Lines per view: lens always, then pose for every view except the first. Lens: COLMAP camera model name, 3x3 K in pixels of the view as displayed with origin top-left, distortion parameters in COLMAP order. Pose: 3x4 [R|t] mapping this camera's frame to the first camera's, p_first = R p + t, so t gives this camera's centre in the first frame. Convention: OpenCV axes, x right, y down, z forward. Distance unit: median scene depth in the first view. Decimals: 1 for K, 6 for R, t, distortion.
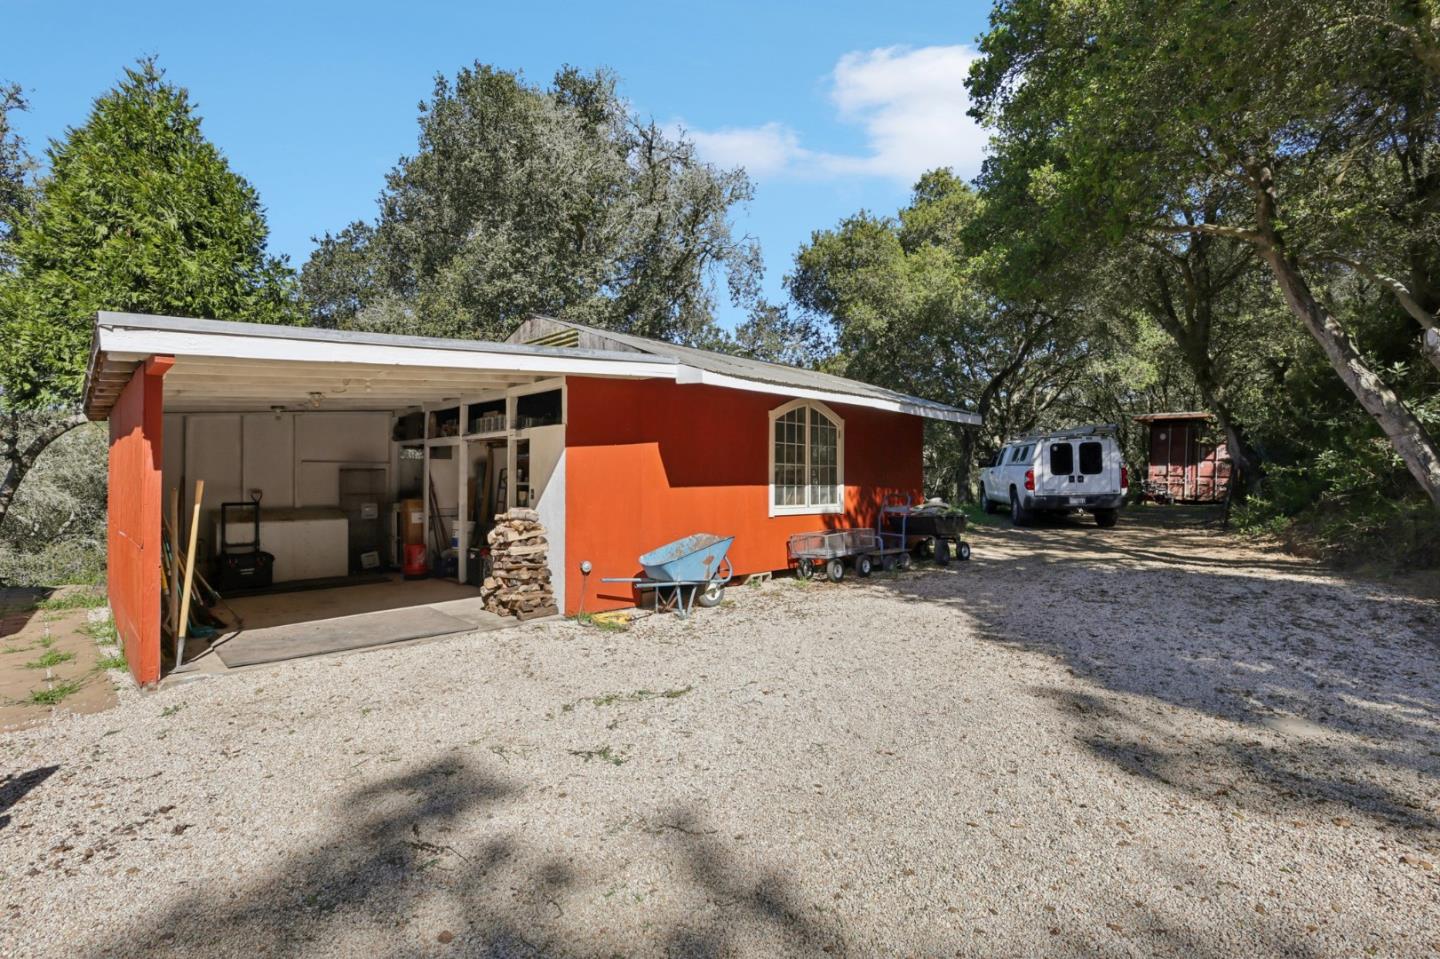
lens RADIAL K [[557.4, 0, 785.2], [0, 557.4, 480.5], [0, 0, 1]] dist [-0.000187, -0.007455]
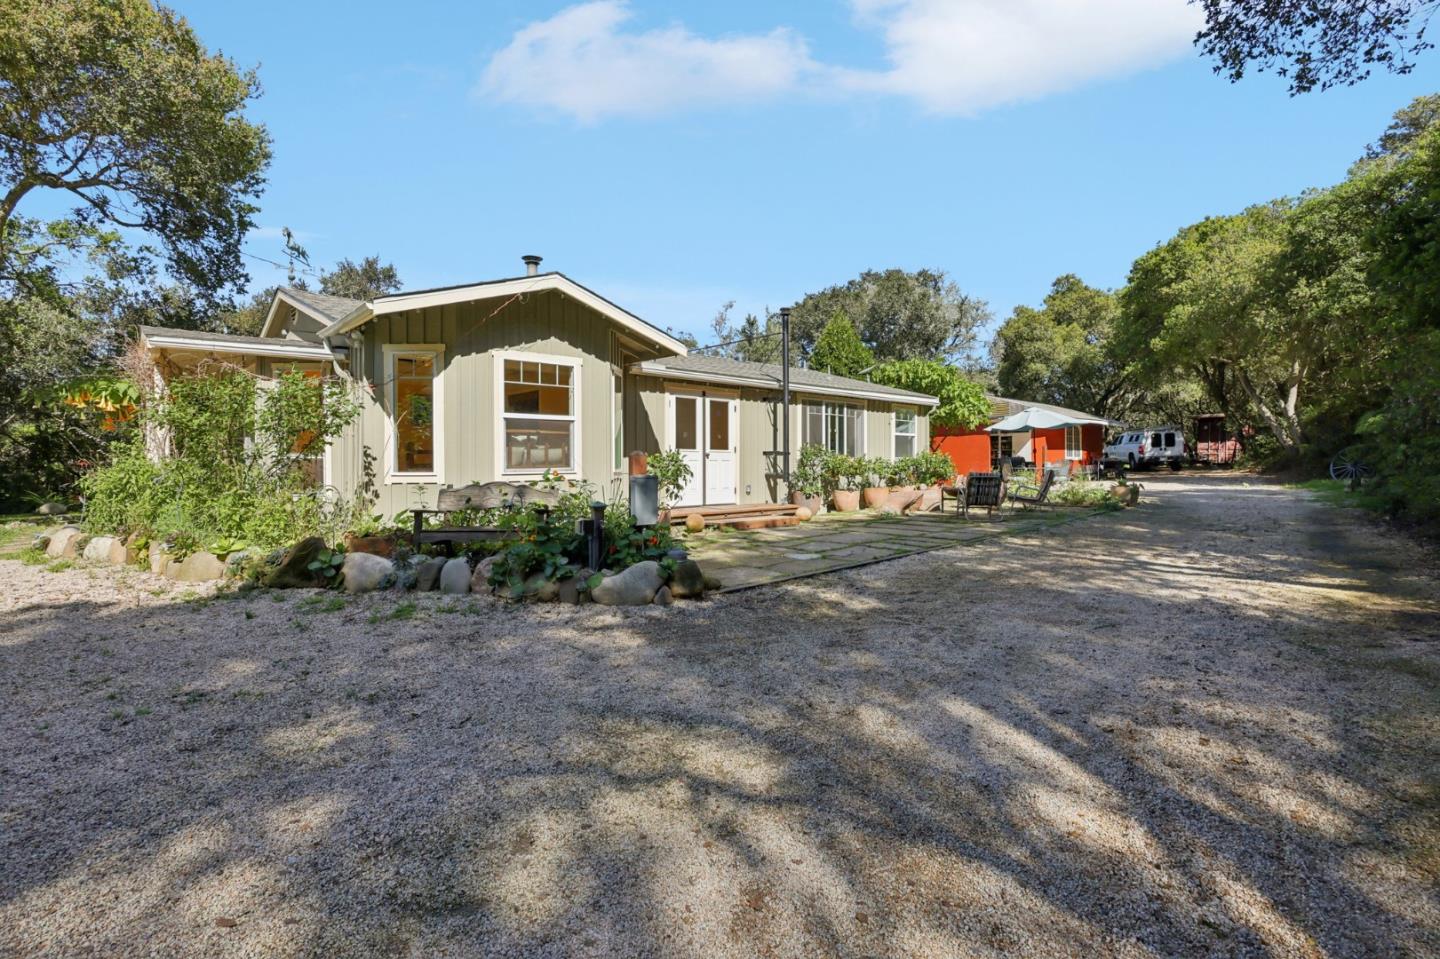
lens RADIAL K [[667.4, 0, 720.0], [0, 667.4, 479.5], [0, 0, 1]] dist [0.001423, 0.000306]
pose [[0.998538, -0.017551, -0.051131, -2.345929], [0.017588, 0.999845, 0.000268, 0.182415], [0.051118, -0.001167, 0.998692, -3.712413]]
